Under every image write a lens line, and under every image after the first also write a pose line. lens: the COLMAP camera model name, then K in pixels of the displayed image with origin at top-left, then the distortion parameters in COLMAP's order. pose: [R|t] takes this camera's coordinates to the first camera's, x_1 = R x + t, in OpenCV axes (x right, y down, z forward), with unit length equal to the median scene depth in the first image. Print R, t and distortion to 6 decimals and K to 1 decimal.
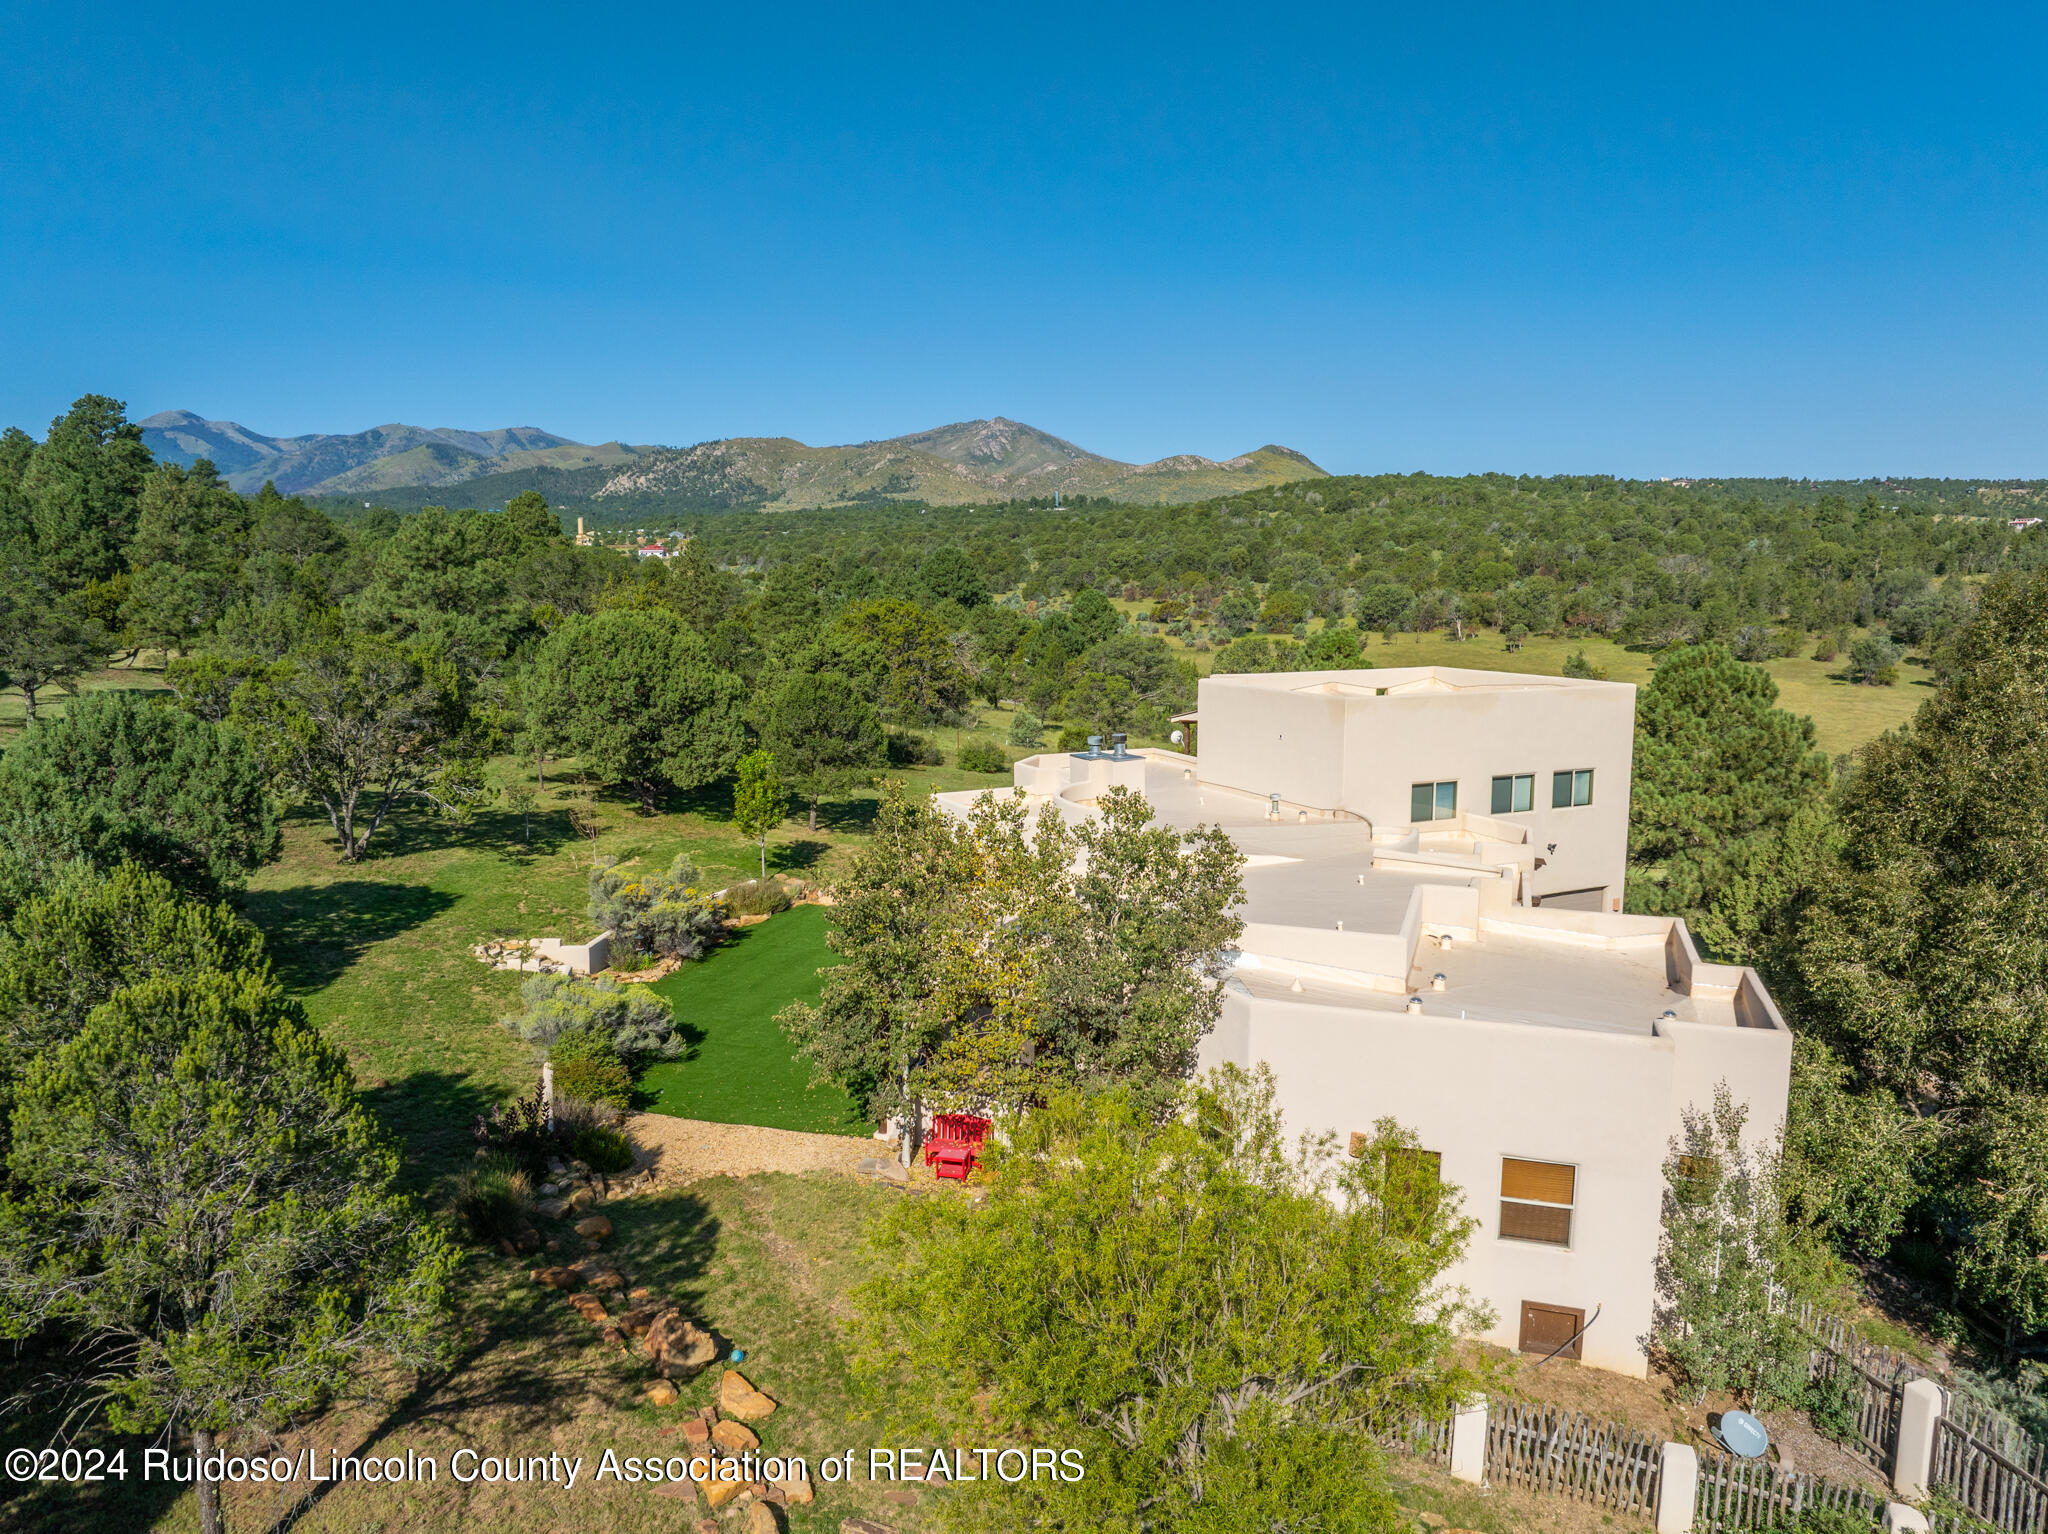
lens RADIAL K [[1443.7, 0, 1020.5], [0, 1443.7, 759.9], [0, 0, 1]] dist [-0.051153, 0.030688]
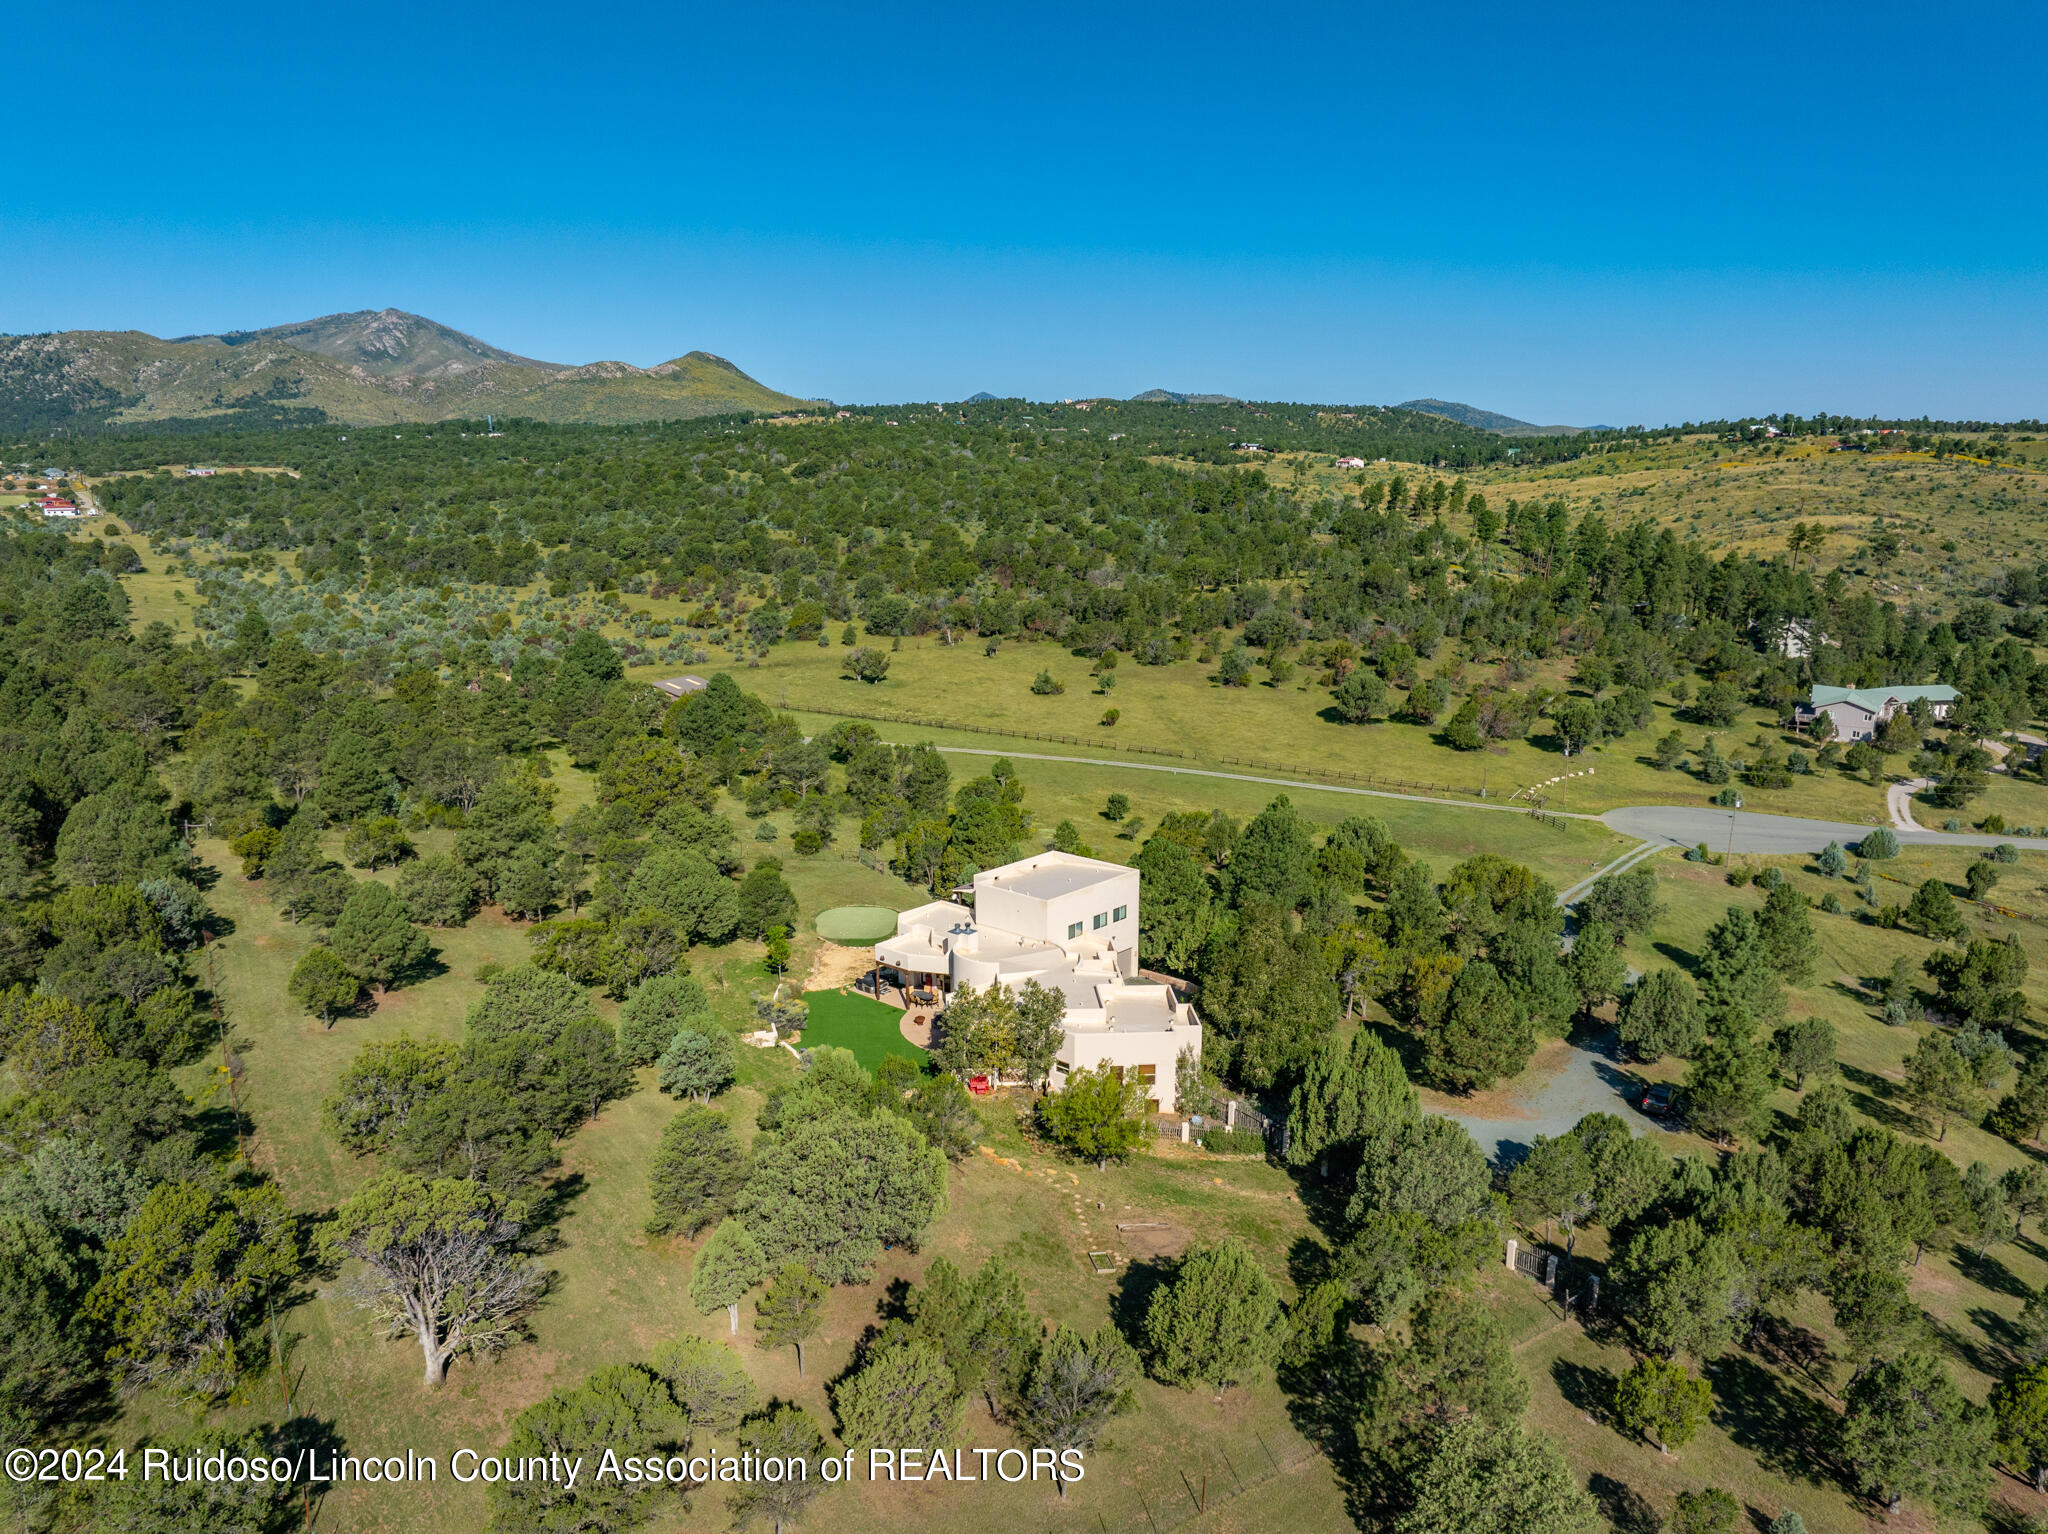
lens RADIAL K [[1443.7, 0, 1028.2], [0, 1443.7, 780.9], [0, 0, 1]] dist [-0.051153, 0.030688]
pose [[0.923939, -0.080059, 0.374068, -0.151379], [0.049366, 0.994632, 0.090941, -0.097351], [-0.379340, -0.065558, 0.922932, -0.277043]]
